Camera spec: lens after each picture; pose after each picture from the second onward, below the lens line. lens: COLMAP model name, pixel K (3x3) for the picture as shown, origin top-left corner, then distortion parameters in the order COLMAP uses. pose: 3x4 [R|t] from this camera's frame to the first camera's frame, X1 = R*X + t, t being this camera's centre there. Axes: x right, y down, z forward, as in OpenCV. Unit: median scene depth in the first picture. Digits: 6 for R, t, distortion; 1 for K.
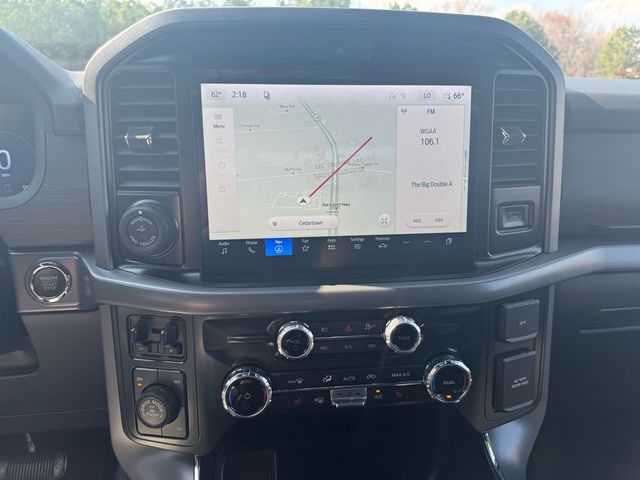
lens RADIAL K [[464.2, 0, 320.0], [0, 464.2, 240.0], [0, 0, 1]] dist [-0.001254, -0.036869]
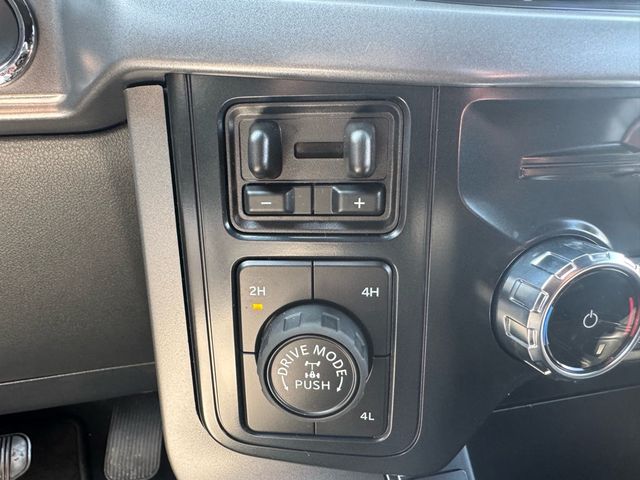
lens RADIAL K [[449.3, 0, 320.0], [0, 449.3, 240.0], [0, 0, 1]] dist [-0.004154, 0.000137]
pose [[0.994903, -0.018599, 0.099108, -0.377615], [0.010456, 0.996573, 0.082053, 0.234131], [-0.100294, -0.080599, 0.991688, 0.654035]]
